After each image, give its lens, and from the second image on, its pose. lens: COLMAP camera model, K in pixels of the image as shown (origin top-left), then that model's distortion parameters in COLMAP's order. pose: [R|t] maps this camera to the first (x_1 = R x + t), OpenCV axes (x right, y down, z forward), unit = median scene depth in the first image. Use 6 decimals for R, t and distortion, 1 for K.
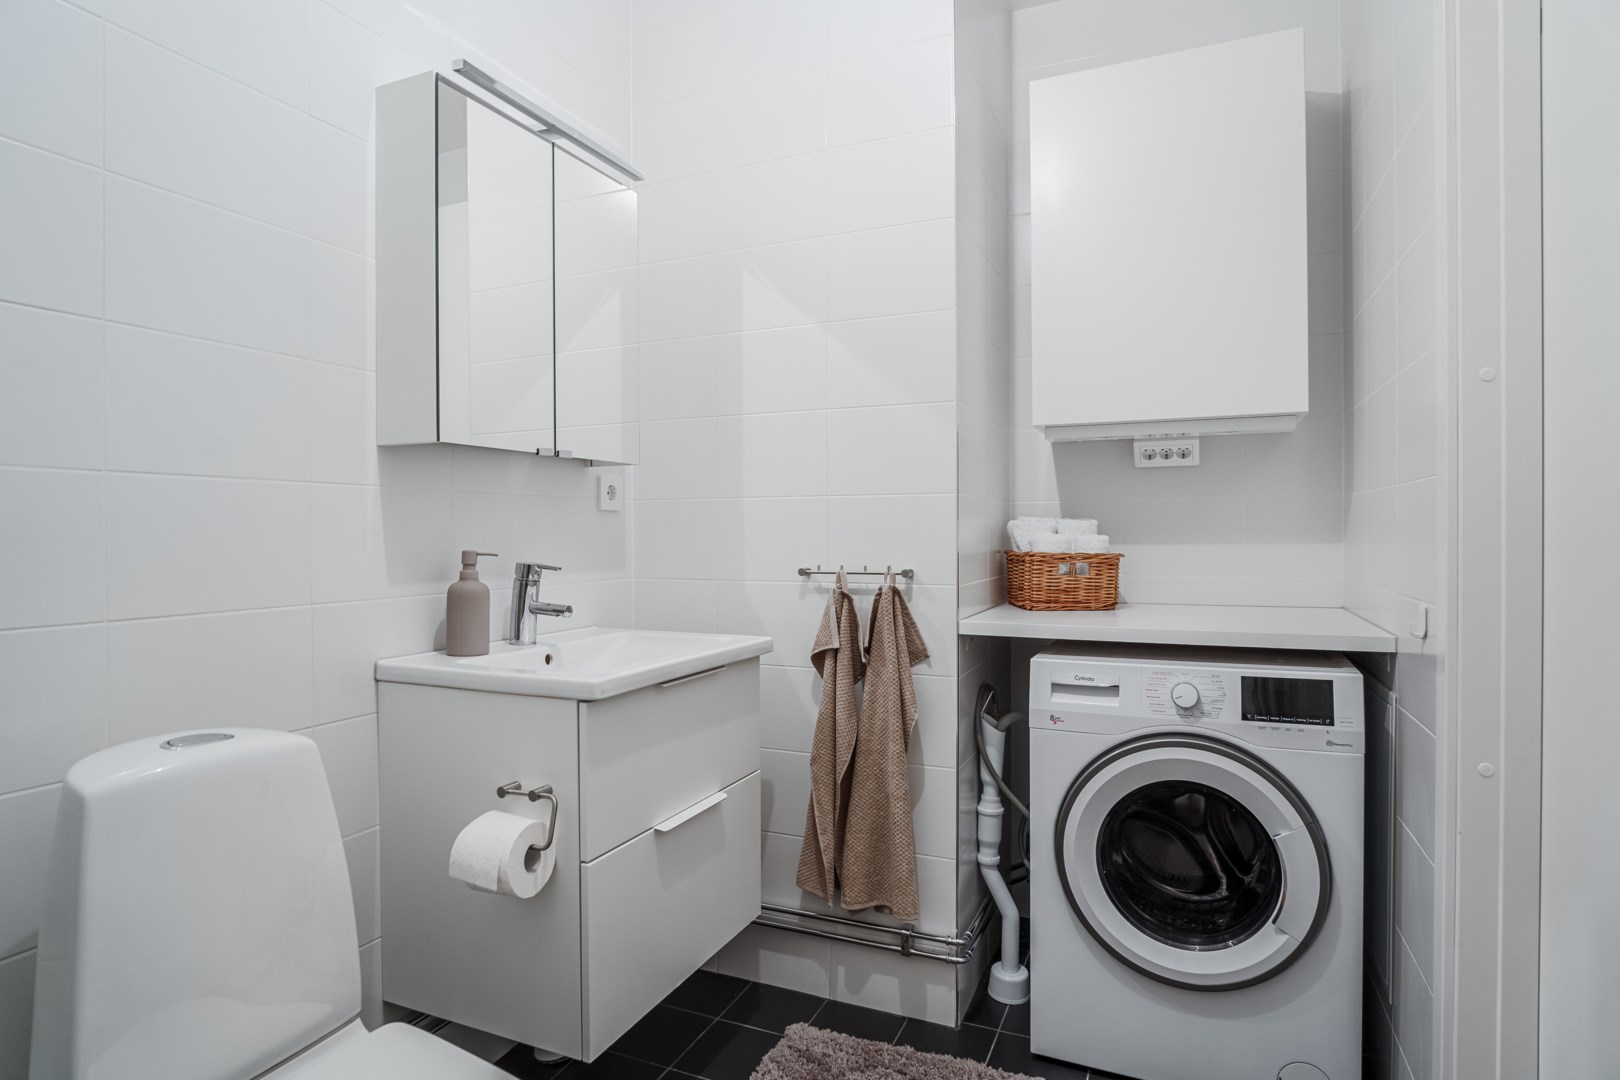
lens RADIAL K [[875.2, 0, 810.0], [0, 875.2, 540.0], [0, 0, 1]] dist [-0.030995, 0.009026]
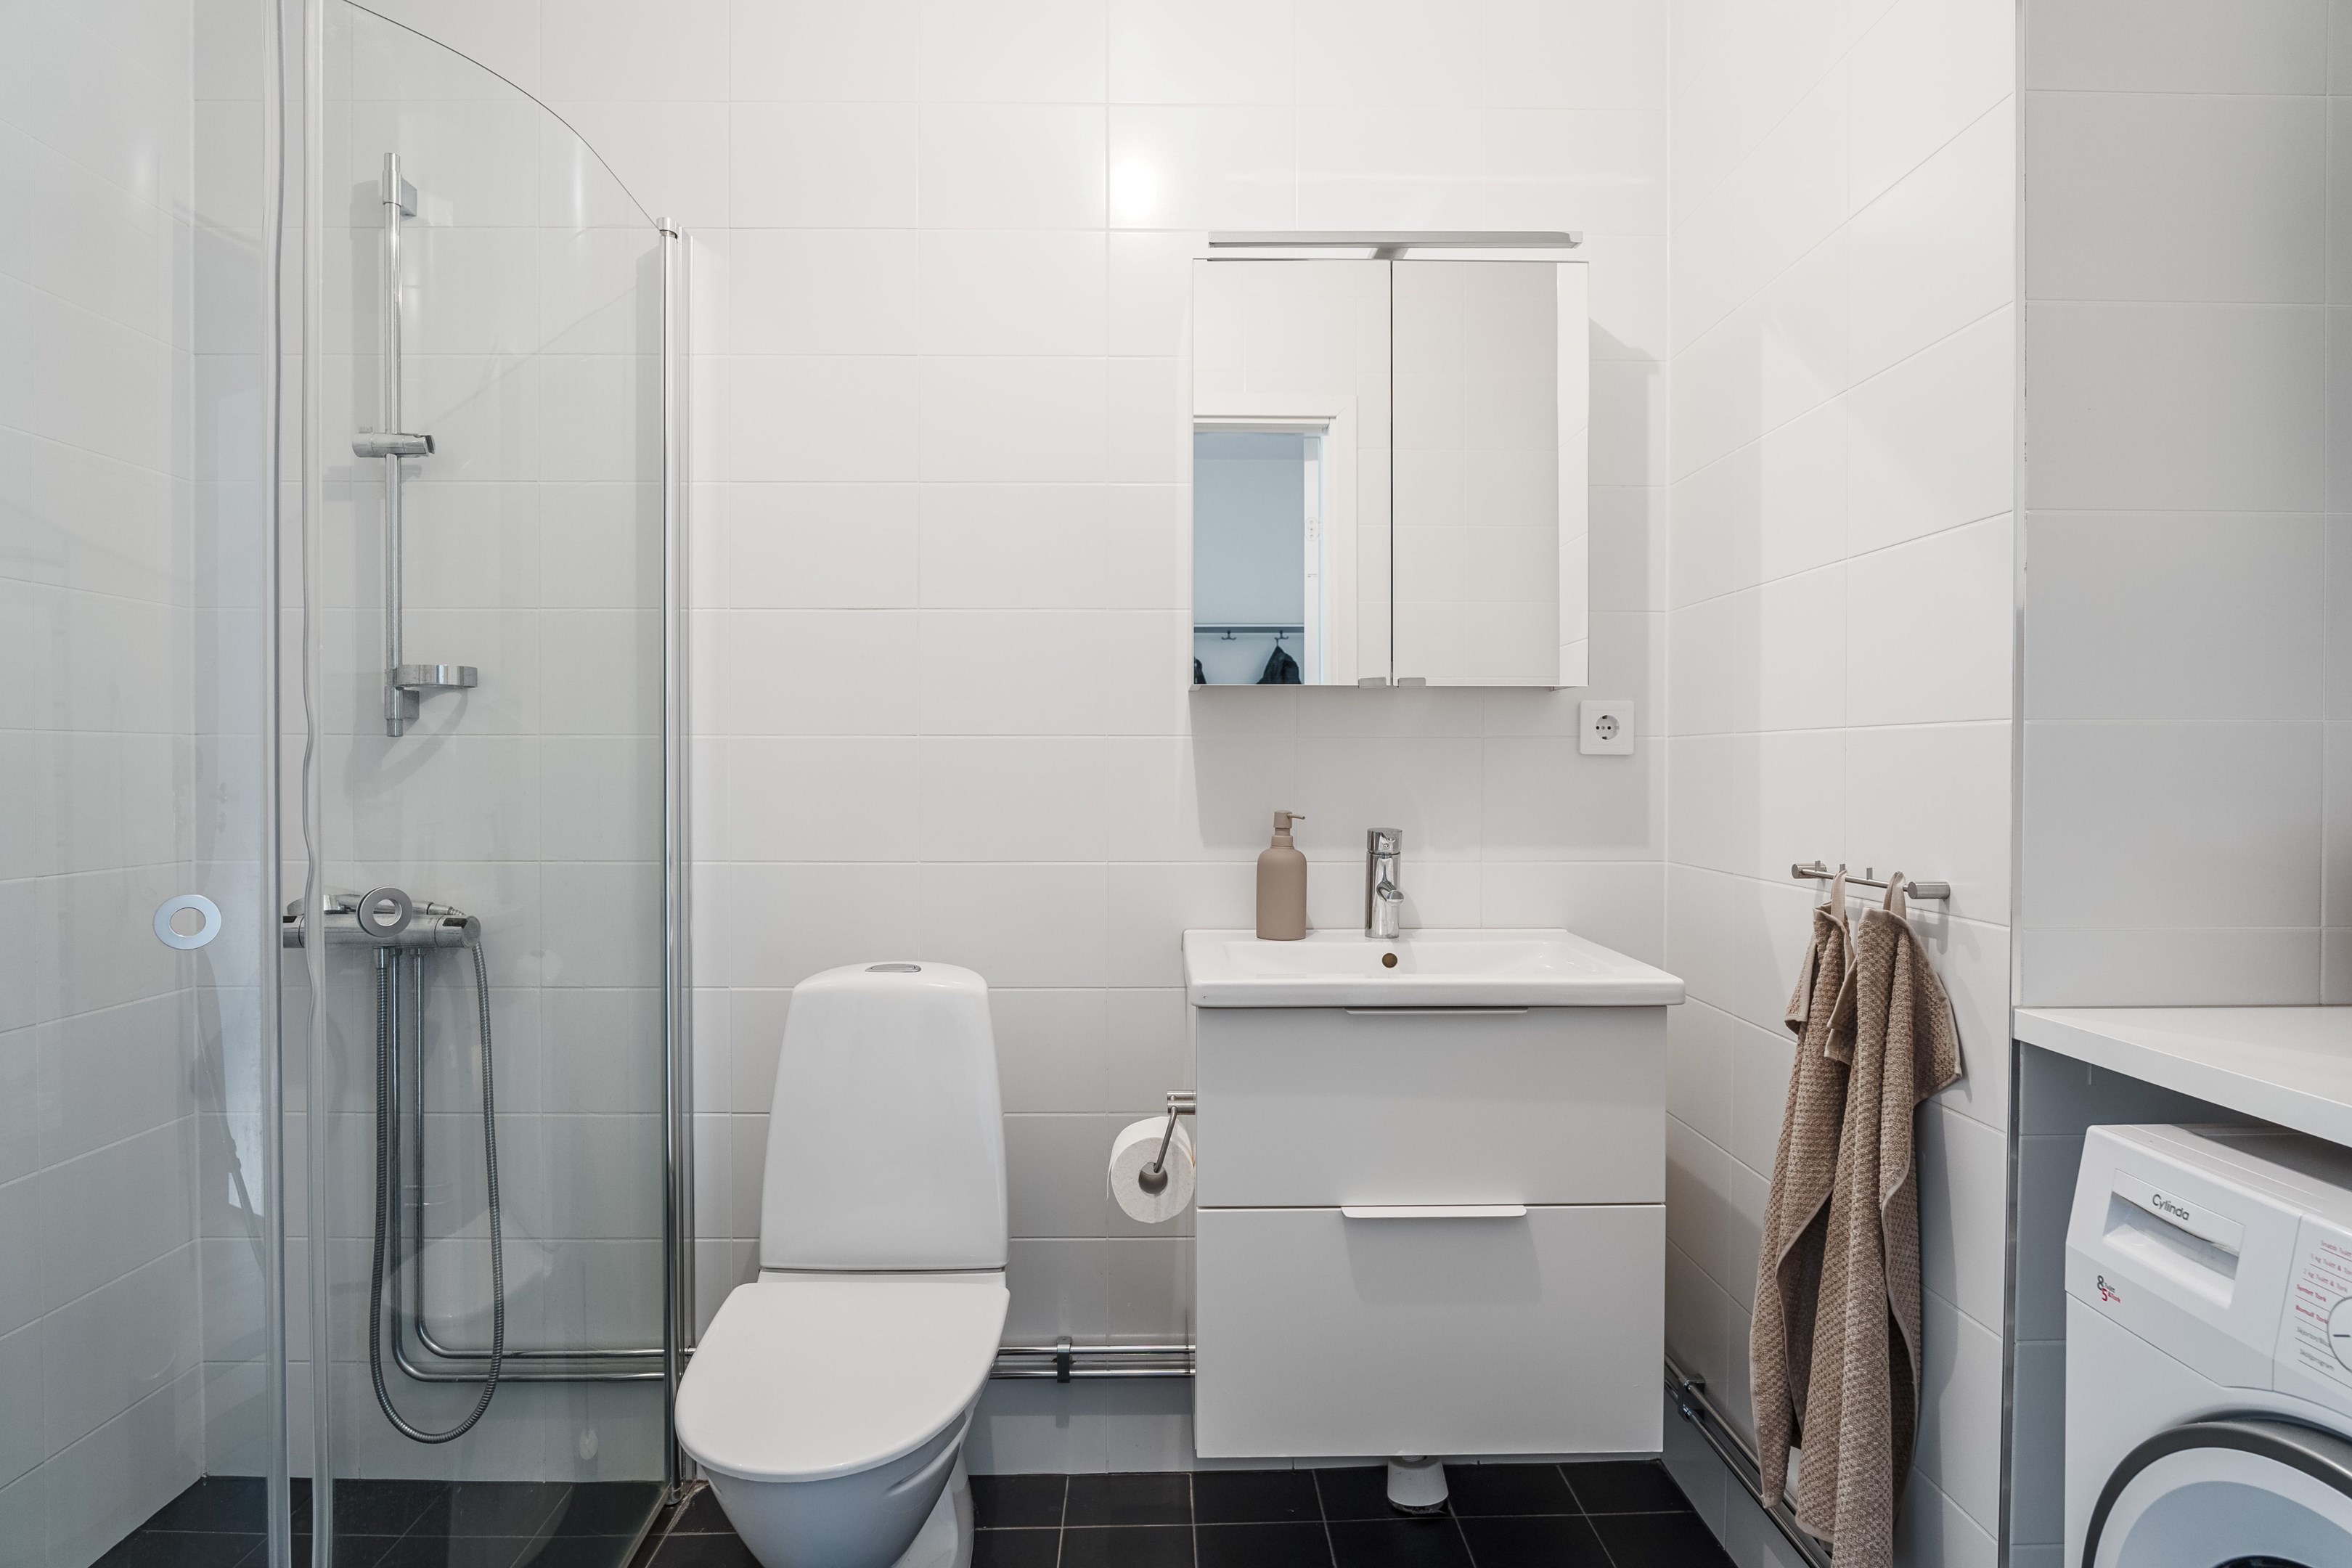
lens RADIAL K [[1298.4, 0, 1176.0], [0, 1298.4, 784.0], [0, 0, 1]] dist [0.000109, -0.000083]
pose [[0.419685, 0.016125, -0.907527, 0.630404], [-0.005753, 0.999869, 0.015105, -0.029755], [0.907652, -0.001119, 0.419723, 0.367943]]
